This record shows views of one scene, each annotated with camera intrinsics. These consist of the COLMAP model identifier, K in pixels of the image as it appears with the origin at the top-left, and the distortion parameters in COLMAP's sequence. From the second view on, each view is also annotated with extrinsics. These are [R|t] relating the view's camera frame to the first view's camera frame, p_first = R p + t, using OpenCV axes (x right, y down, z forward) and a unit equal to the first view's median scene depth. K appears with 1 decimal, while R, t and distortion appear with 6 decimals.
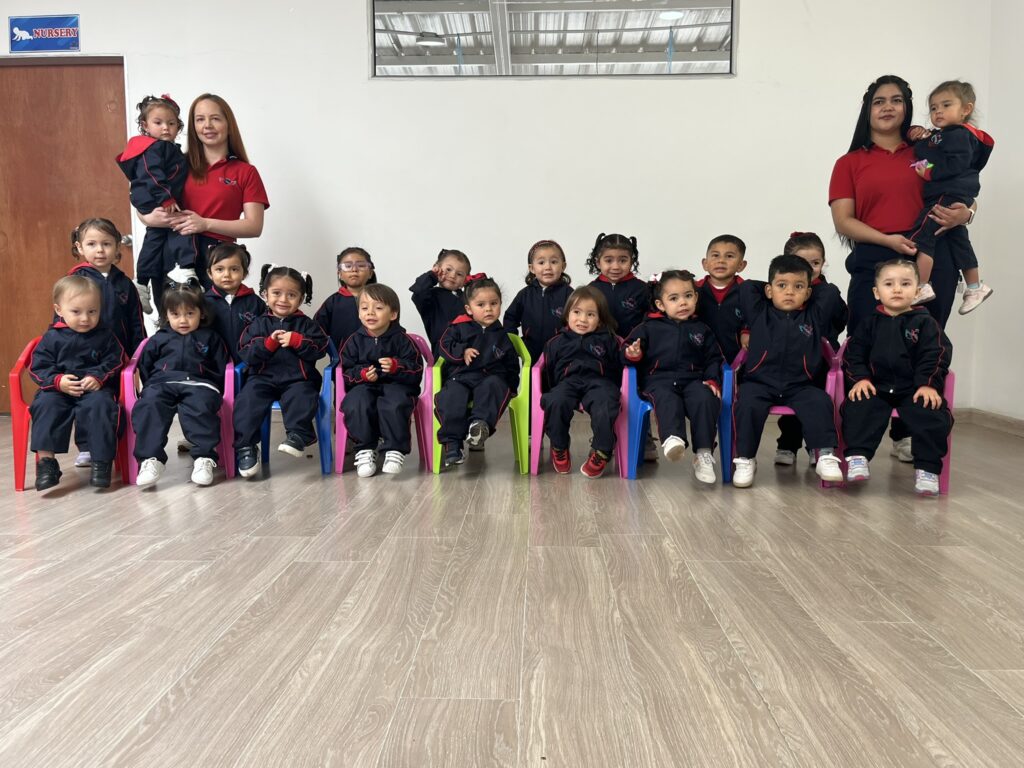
lens RADIAL K [[816.1, 0, 510.5], [0, 816.1, 384.9], [0, 0, 1]] dist [0.033794, -0.020782]
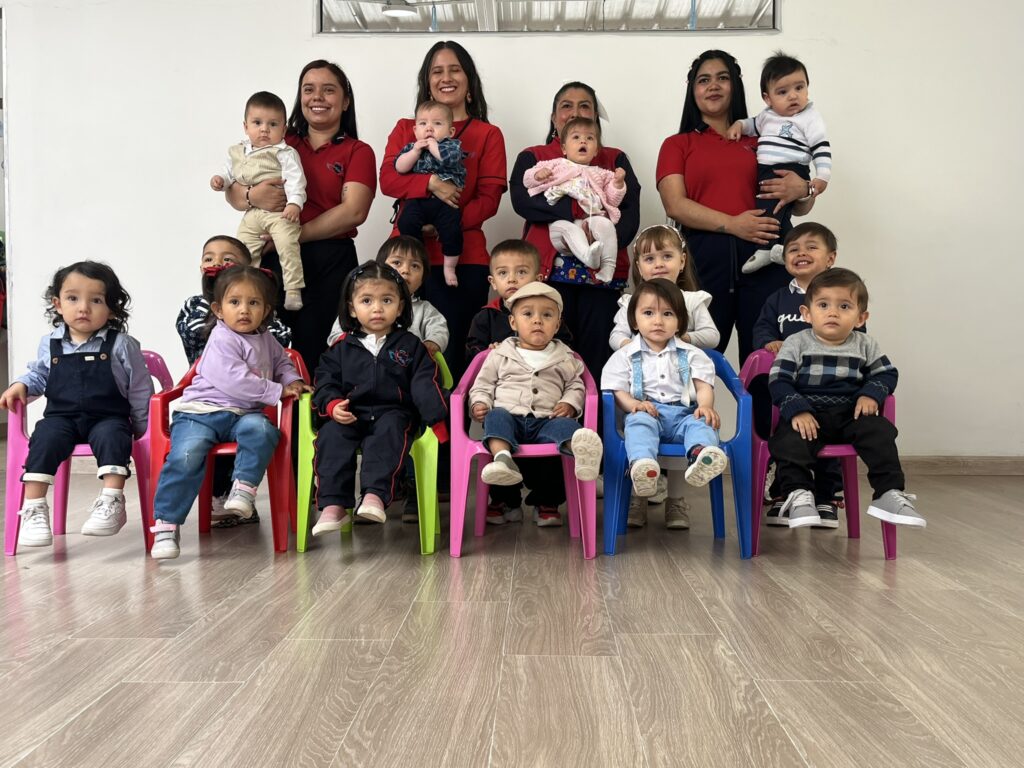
lens RADIAL K [[918.9, 0, 511.2], [0, 918.9, 386.6], [0, 0, 1]] dist [0.004631, 0.031430]
pose [[0.999985, 0.000874, 0.005391, 0.026401], [-0.000533, 0.998015, -0.062979, 0.038419], [-0.005435, 0.062975, 0.998000, 0.302972]]
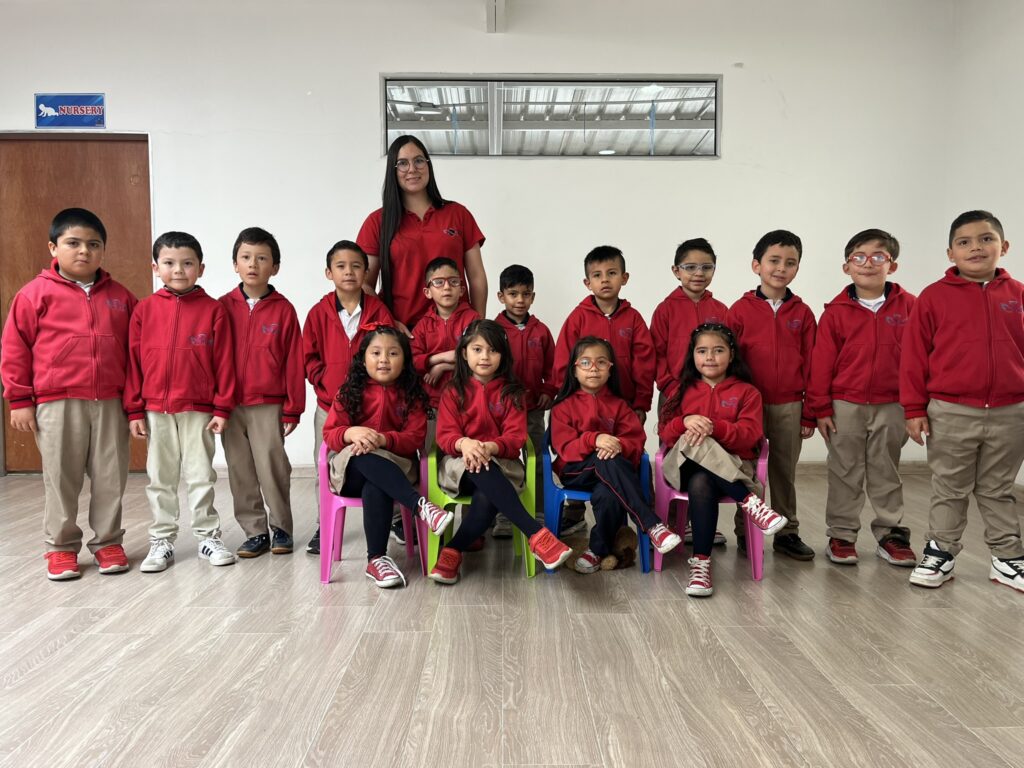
lens RADIAL K [[816.1, 0, 506.2], [0, 816.1, 381.5], [0, 0, 1]] dist [0.033794, -0.020782]
pose [[0.999061, -0.003706, 0.043174, -0.121920], [0.005226, 0.999369, -0.035135, -0.089419], [-0.043017, 0.035327, 0.998450, -0.140651]]
